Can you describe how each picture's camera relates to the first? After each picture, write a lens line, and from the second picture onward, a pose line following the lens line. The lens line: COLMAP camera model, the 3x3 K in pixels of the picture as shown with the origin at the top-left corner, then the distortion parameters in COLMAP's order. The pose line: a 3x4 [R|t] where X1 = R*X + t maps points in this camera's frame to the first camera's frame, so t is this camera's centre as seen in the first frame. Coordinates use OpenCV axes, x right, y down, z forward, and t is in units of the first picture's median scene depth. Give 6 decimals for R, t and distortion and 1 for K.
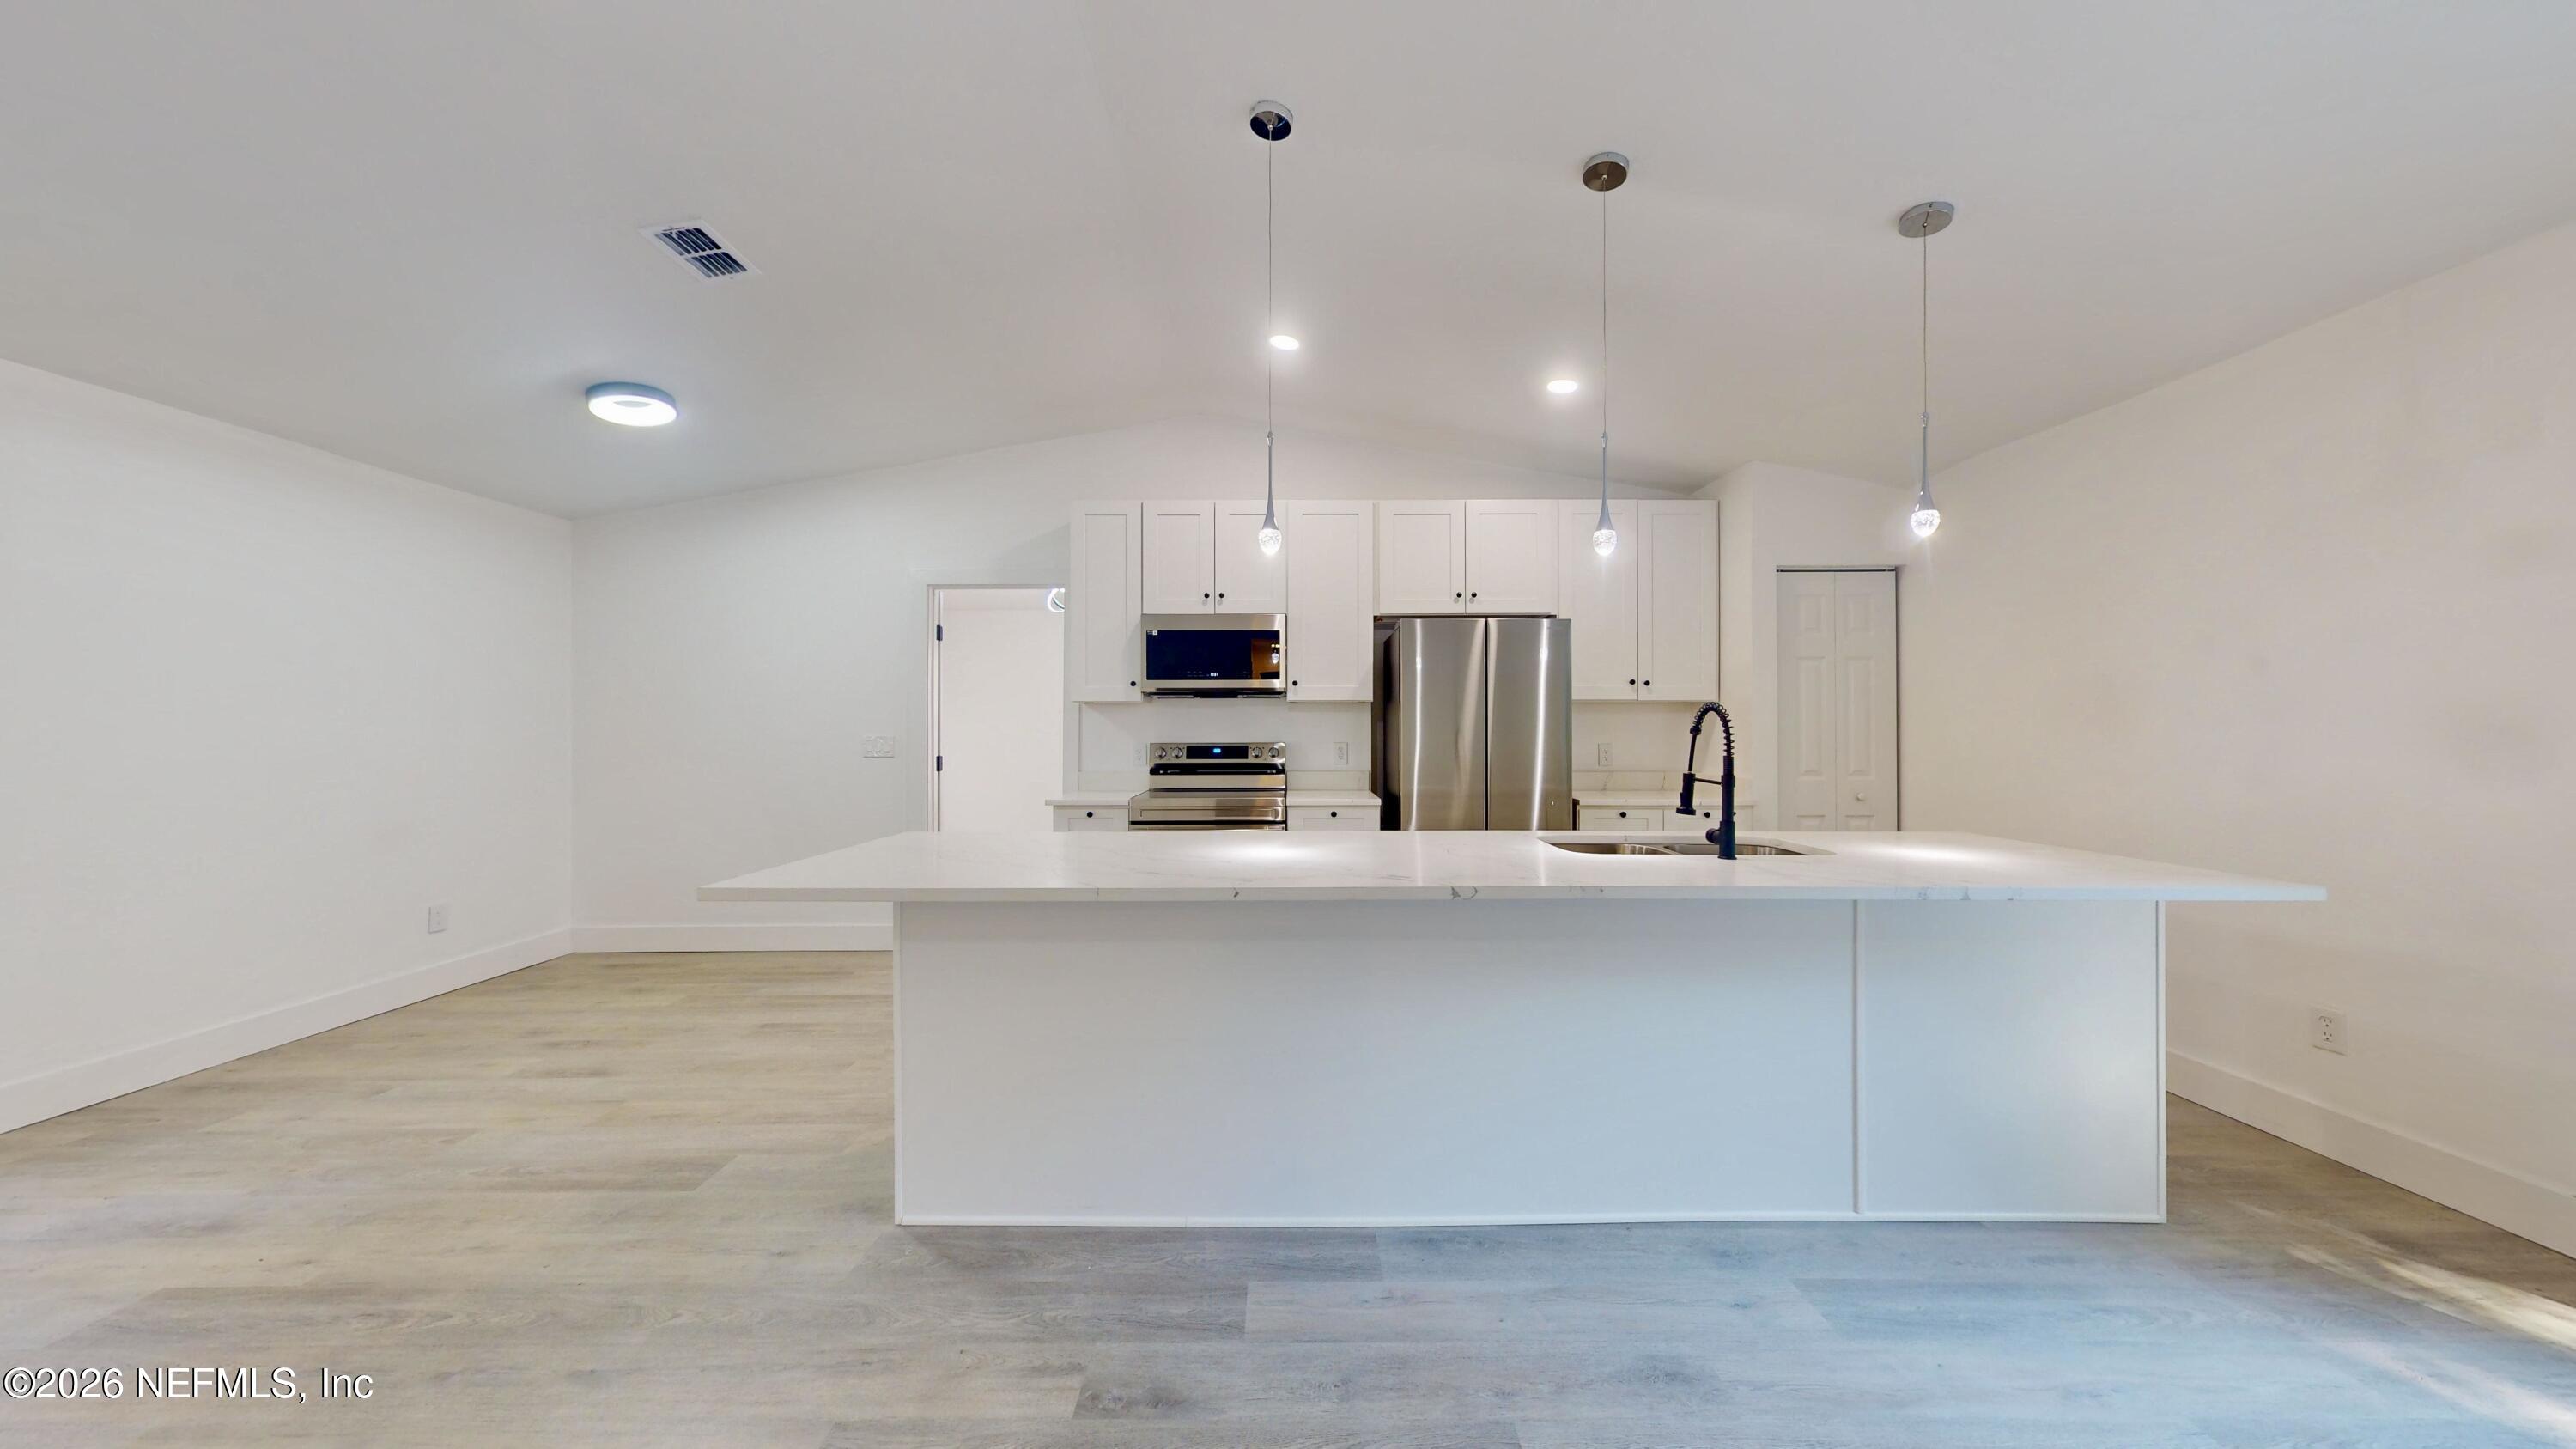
lens RADIAL K [[815.2, 0, 1293.1], [0, 815.2, 727.1], [0, 0, 1]] dist [-0.002170, 0.000084]
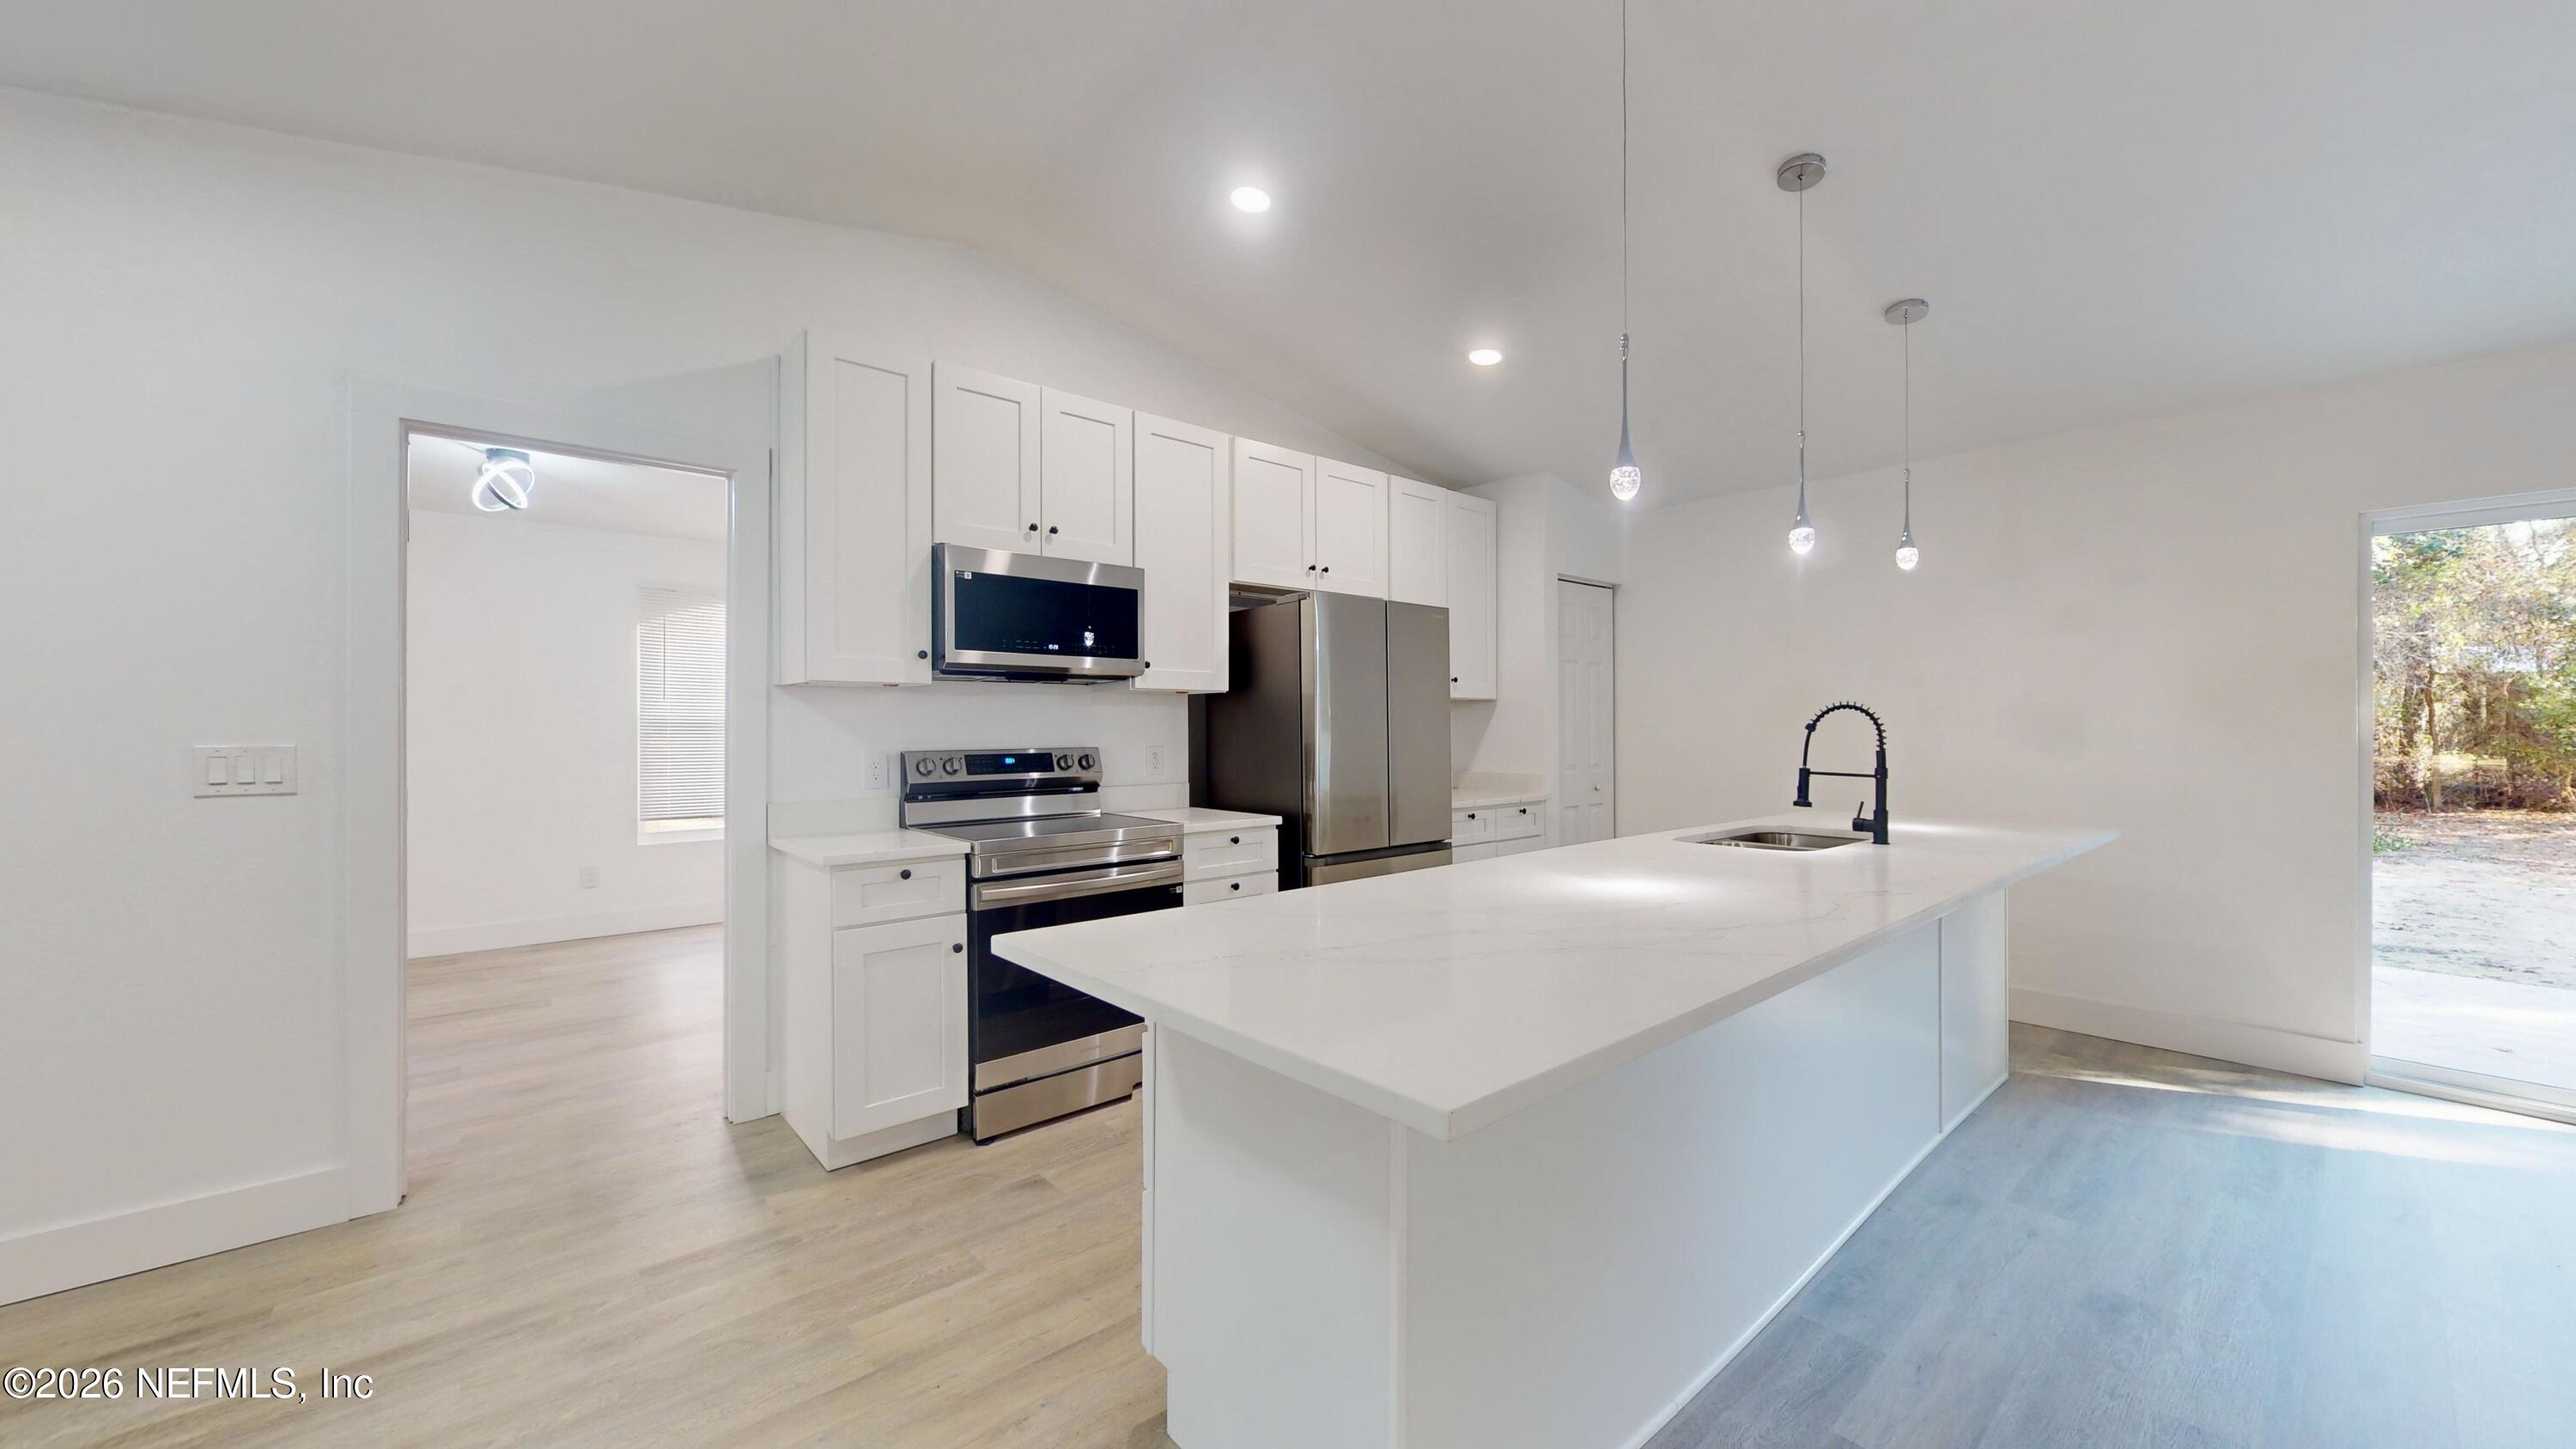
lens RADIAL K [[943.6, 0, 1295.9], [0, 943.6, 720.8], [0, 0, 1]] dist [-0.001573, -0.000664]
pose [[0.753731, 0.002366, 0.657179, -0.467184], [0.001599, 0.999984, -0.005434, 0.000782], [-0.657181, 0.005147, 0.753715, 0.293005]]
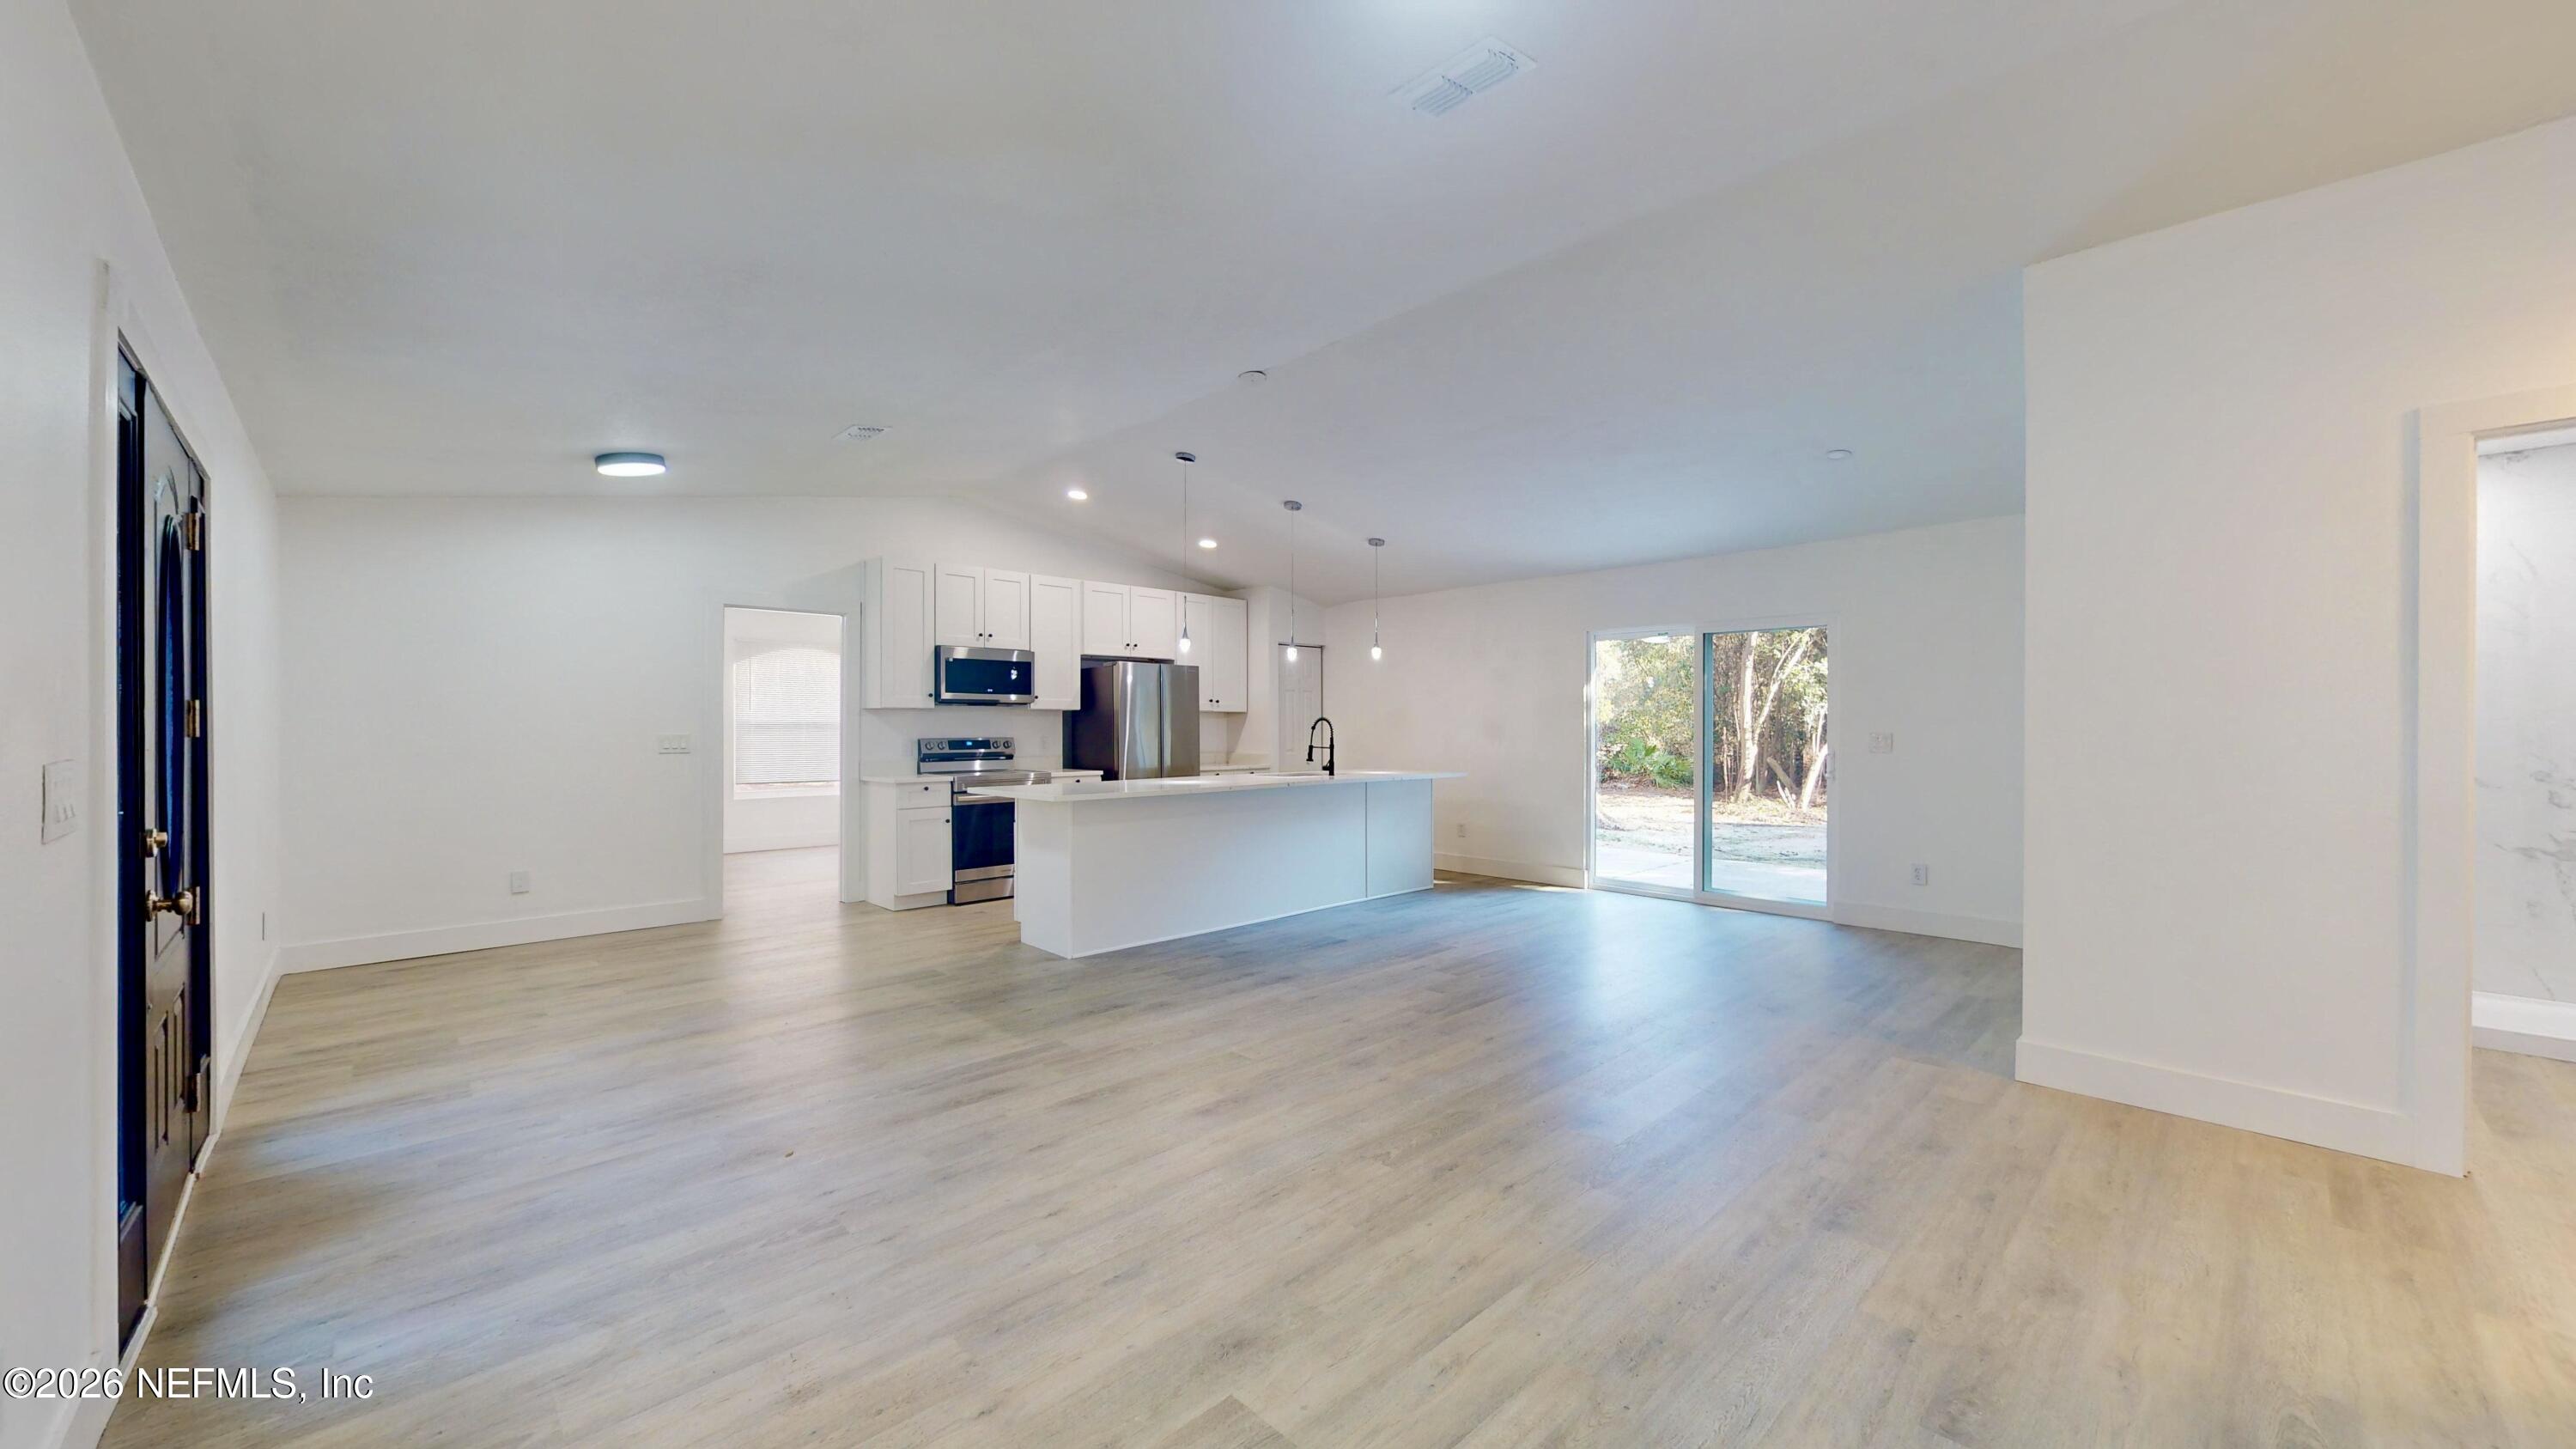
lens RADIAL K [[943.6, 0, 1296.6], [0, 943.6, 721.1], [0, 0, 1]] dist [-0.001573, -0.000664]
pose [[0.717190, 0.003905, 0.696867, -0.899694], [-0.000051, 0.999985, -0.005550, -0.000342], [-0.696877, 0.003945, 0.717179, -0.603223]]
